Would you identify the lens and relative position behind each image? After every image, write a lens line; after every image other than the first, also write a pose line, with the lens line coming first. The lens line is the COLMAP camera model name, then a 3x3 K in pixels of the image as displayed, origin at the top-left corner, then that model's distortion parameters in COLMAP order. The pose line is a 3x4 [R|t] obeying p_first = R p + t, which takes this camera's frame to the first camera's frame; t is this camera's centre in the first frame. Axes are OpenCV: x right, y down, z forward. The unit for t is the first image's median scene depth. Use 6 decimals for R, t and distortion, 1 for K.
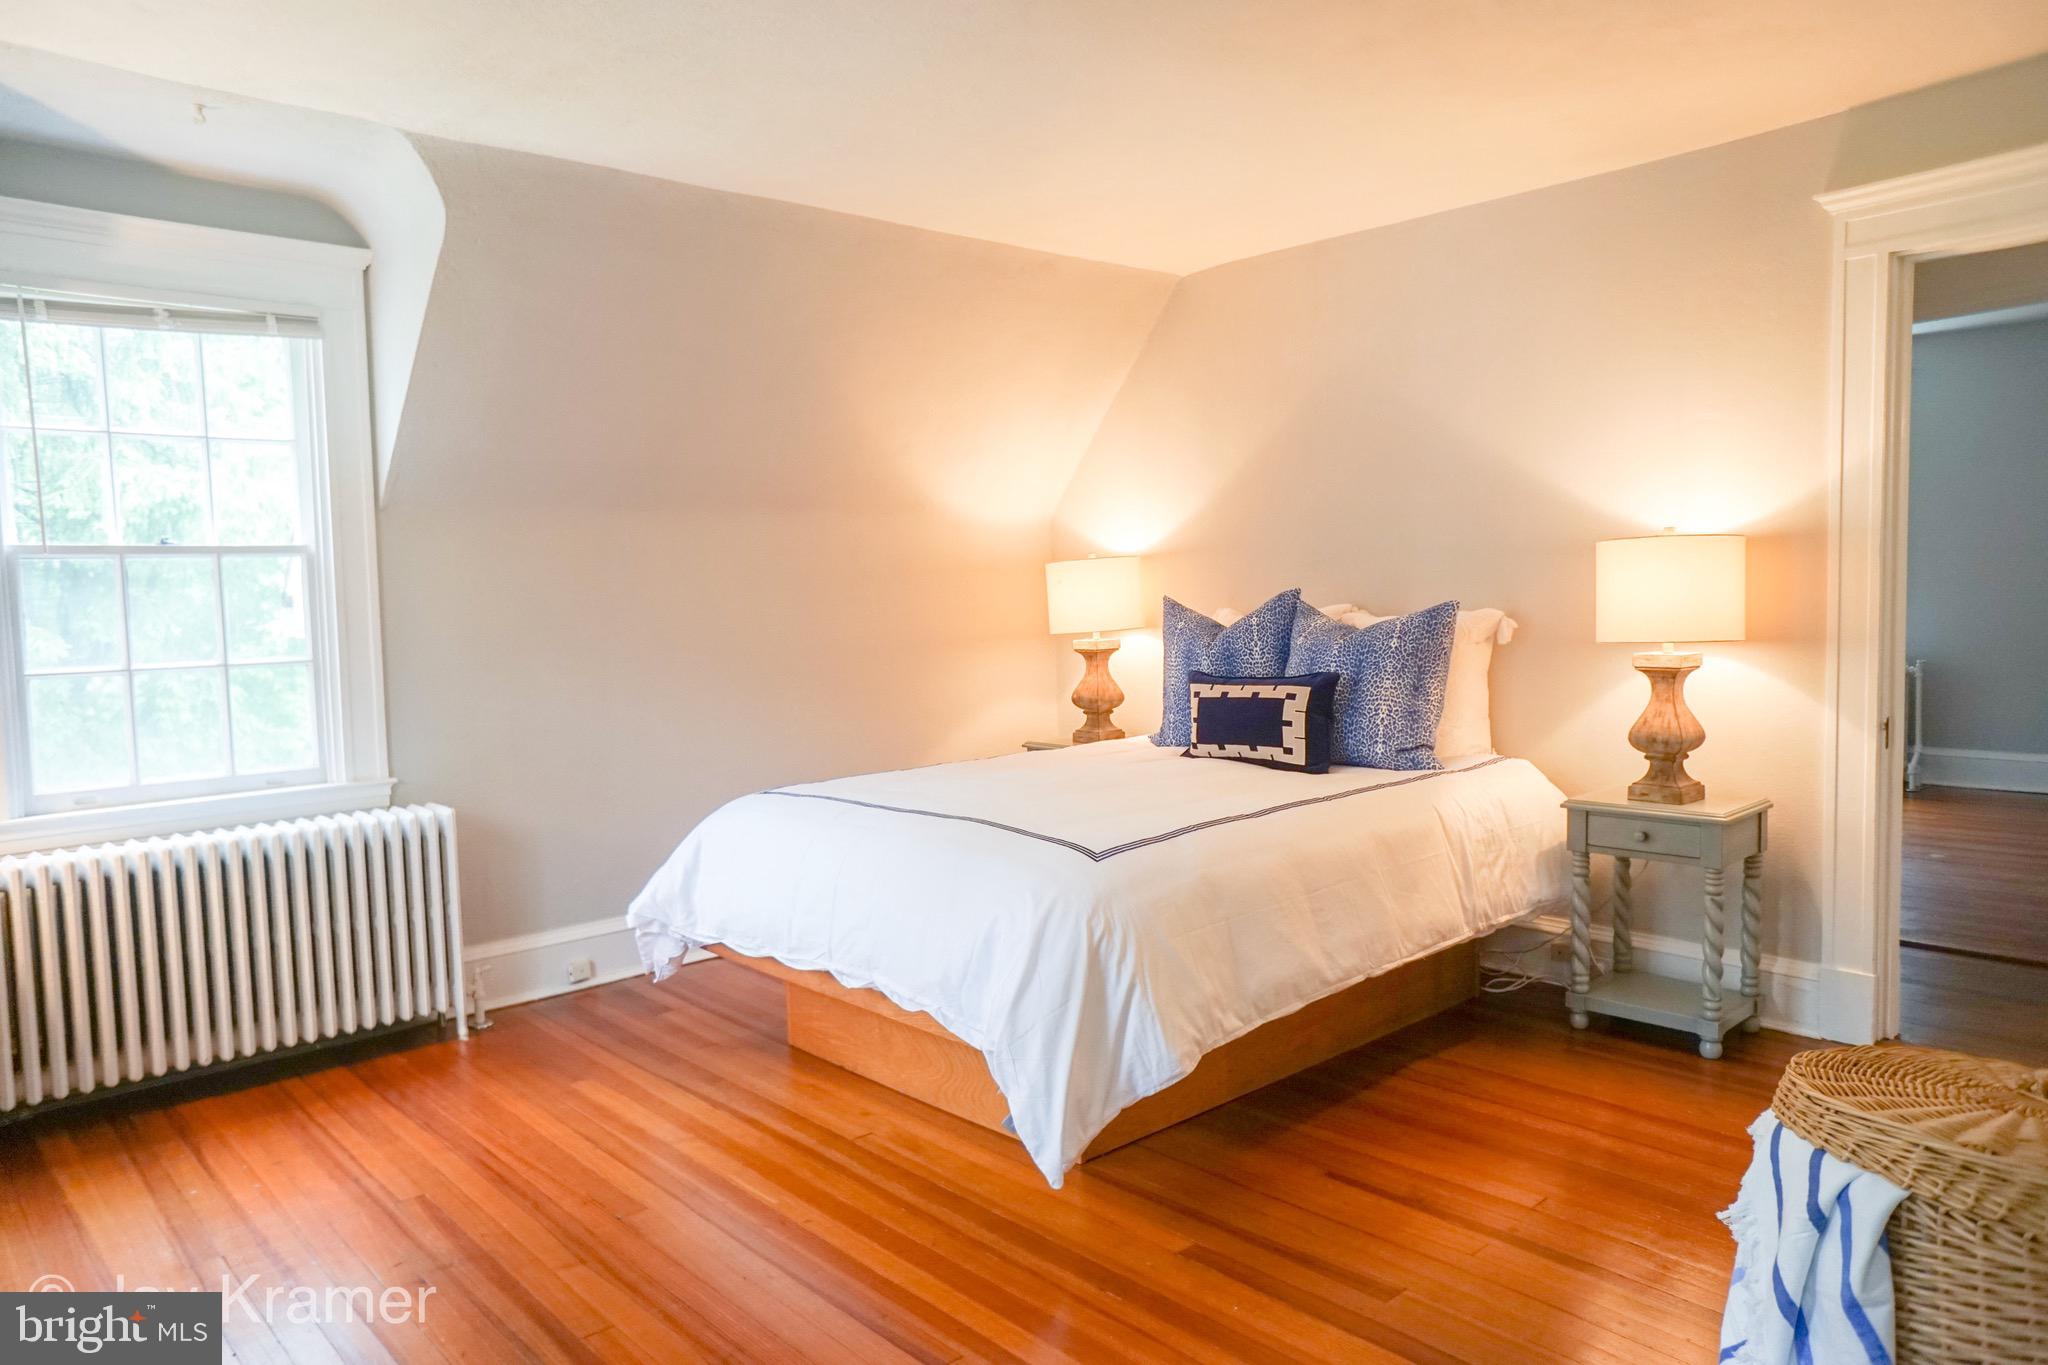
lens RADIAL K [[1303.7, 0, 1040.6], [0, 1303.7, 702.3], [0, 0, 1]] dist [-0.027162, -0.000042]
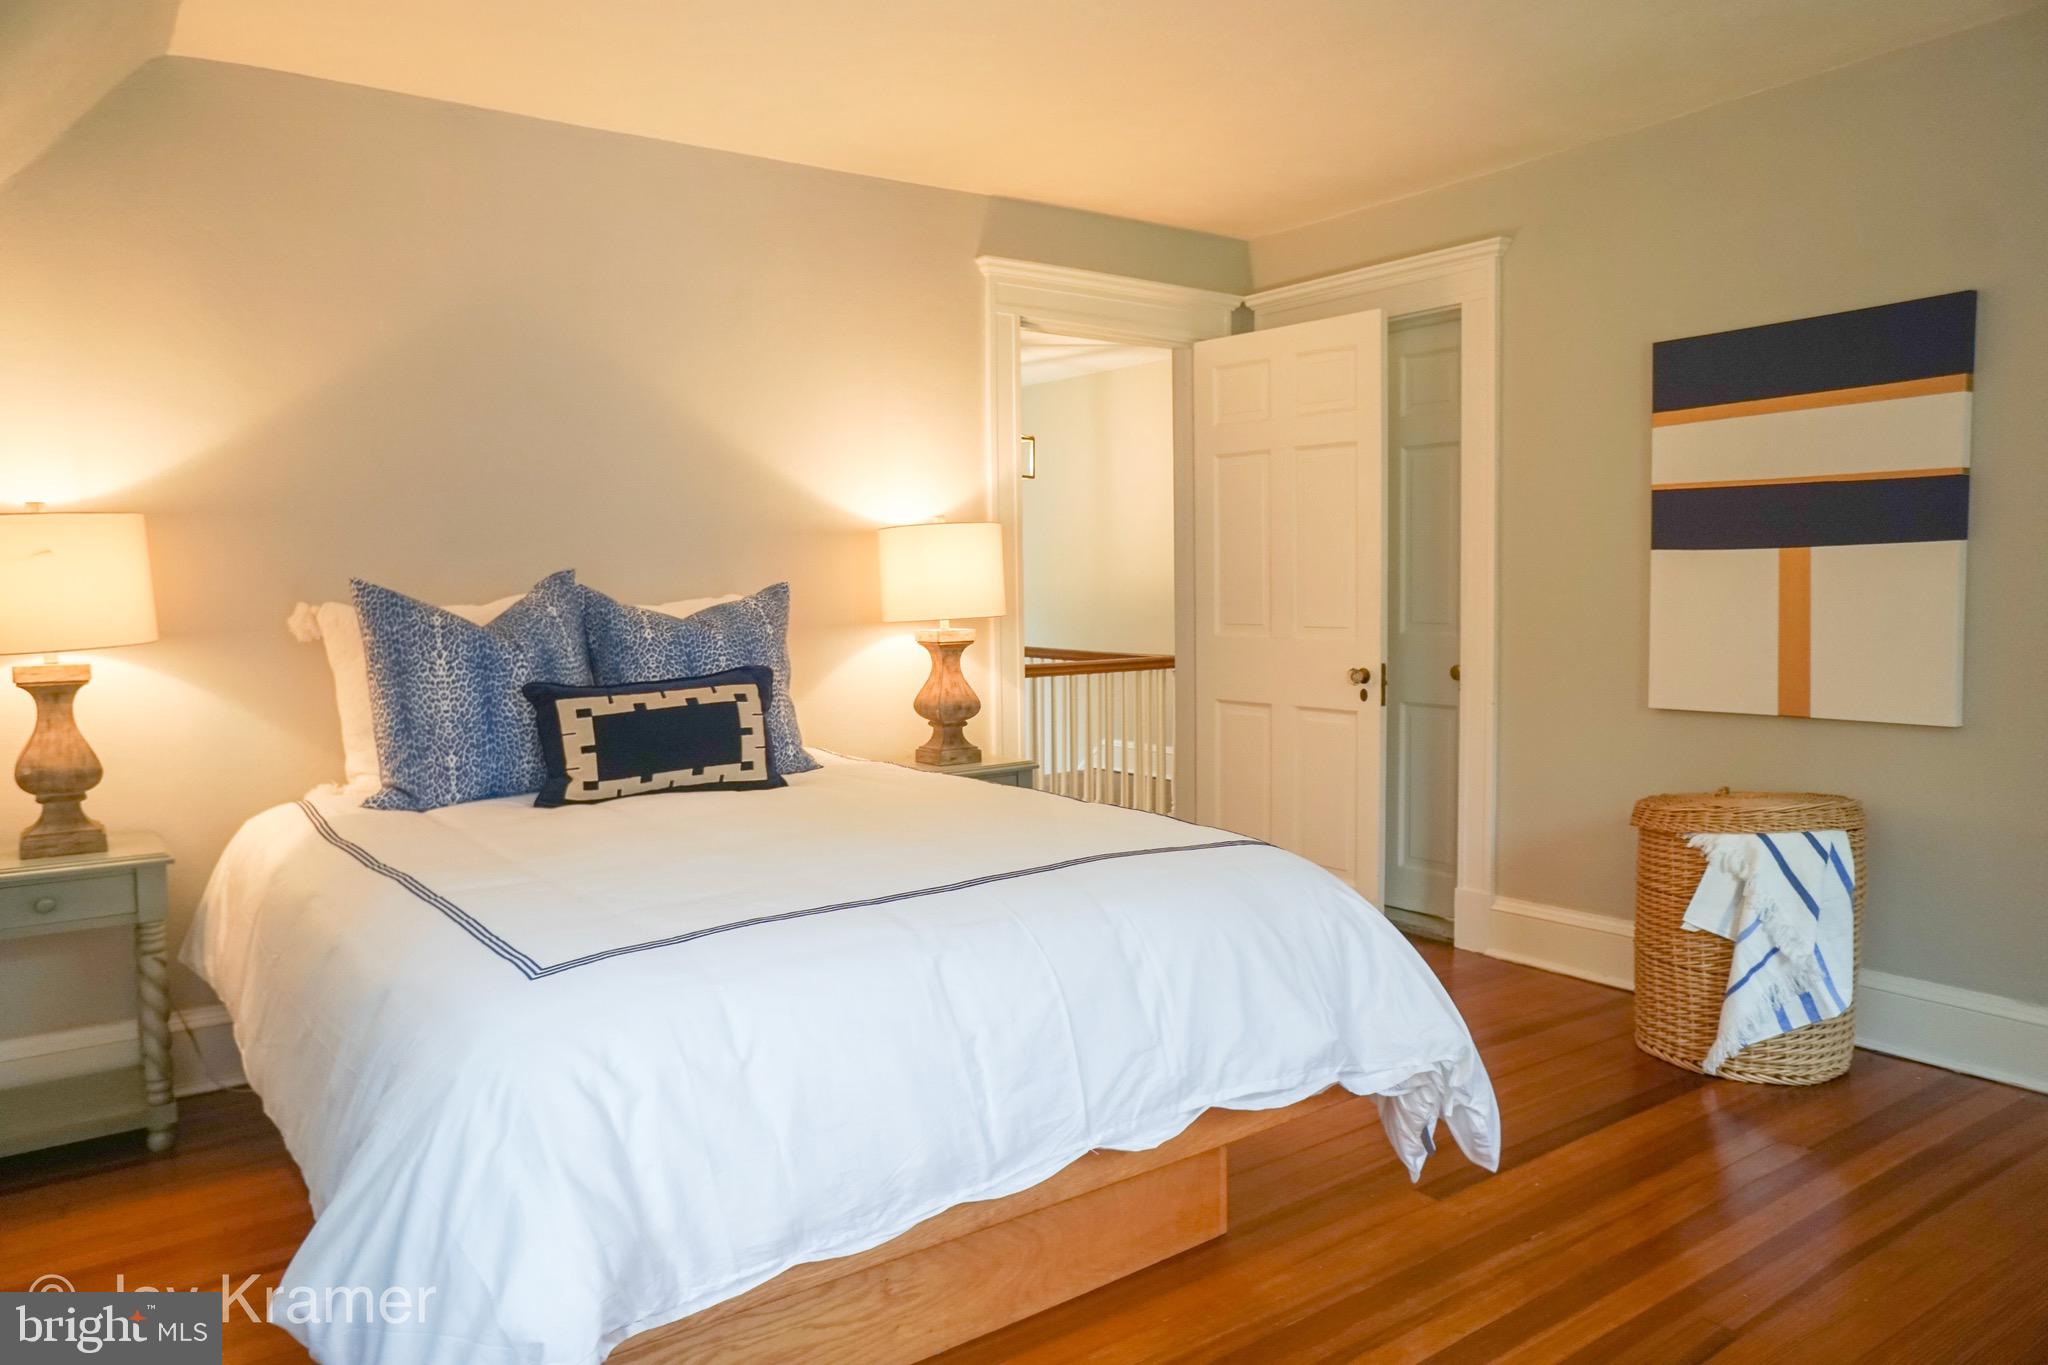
lens RADIAL K [[1362.7, 0, 1069.4], [0, 1362.7, 672.2], [0, 0, 1]] dist [-0.024686, 0.039760]
pose [[0.087283, -0.053224, 0.994761, -0.611460], [0.084122, 0.995399, 0.045877, -0.040956], [-0.992625, 0.079677, 0.091359, 0.707508]]
